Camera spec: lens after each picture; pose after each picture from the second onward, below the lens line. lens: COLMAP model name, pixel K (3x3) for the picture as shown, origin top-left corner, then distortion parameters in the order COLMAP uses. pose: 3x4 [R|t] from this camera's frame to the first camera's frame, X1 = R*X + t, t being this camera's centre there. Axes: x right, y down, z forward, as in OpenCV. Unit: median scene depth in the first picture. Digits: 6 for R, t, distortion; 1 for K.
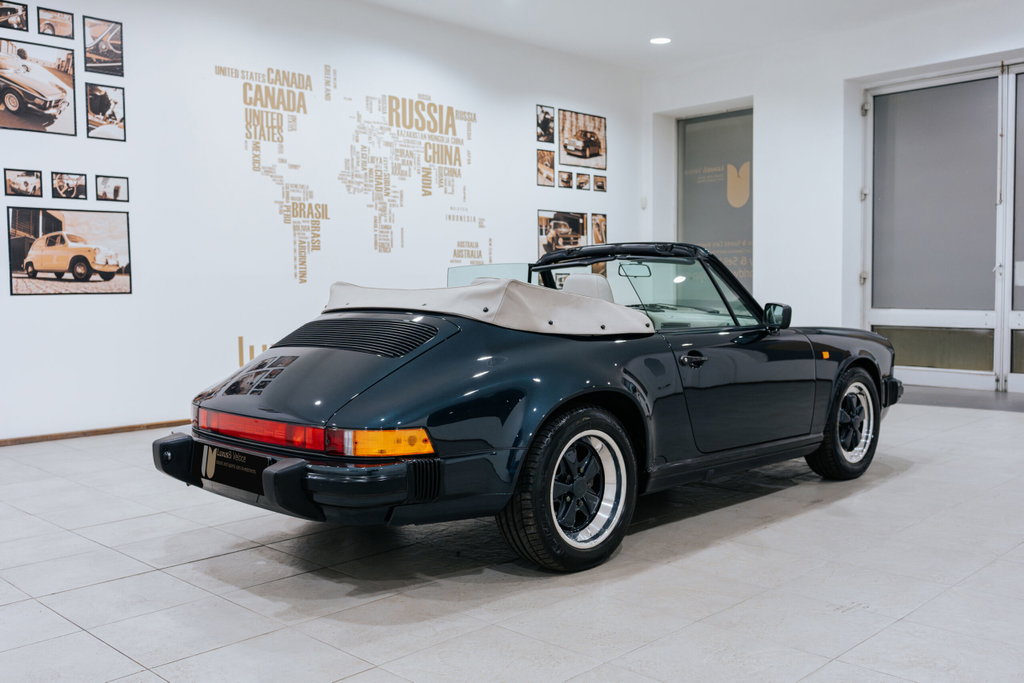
lens RADIAL K [[983.2, 0, 510.3], [0, 983.2, 340.4], [0, 0, 1]] dist [-0.012888, 0.000000]
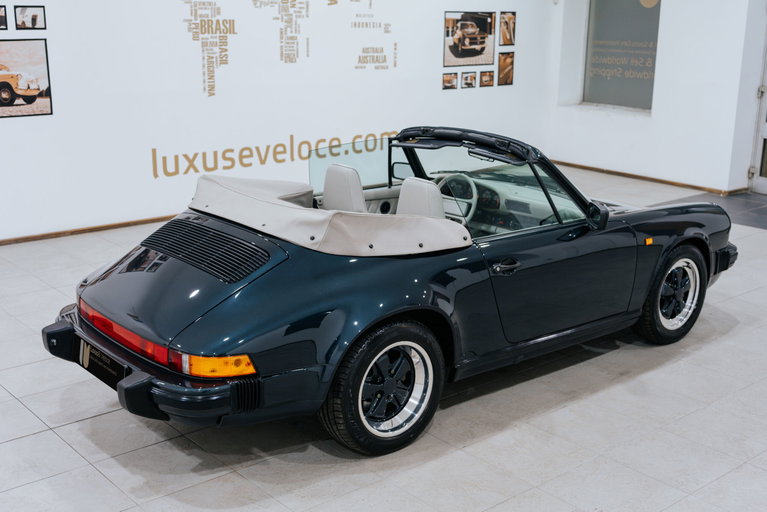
lens RADIAL K [[966.6, 0, 384.2], [0, 966.6, 256.9], [0, 0, 1]] dist [-0.005010, 0.000000]
pose [[0.995759, 0.045912, -0.079728, 0.109021], [-0.027941, 0.976566, 0.213397, -0.183971], [0.087658, -0.210265, 0.973707, -0.079564]]
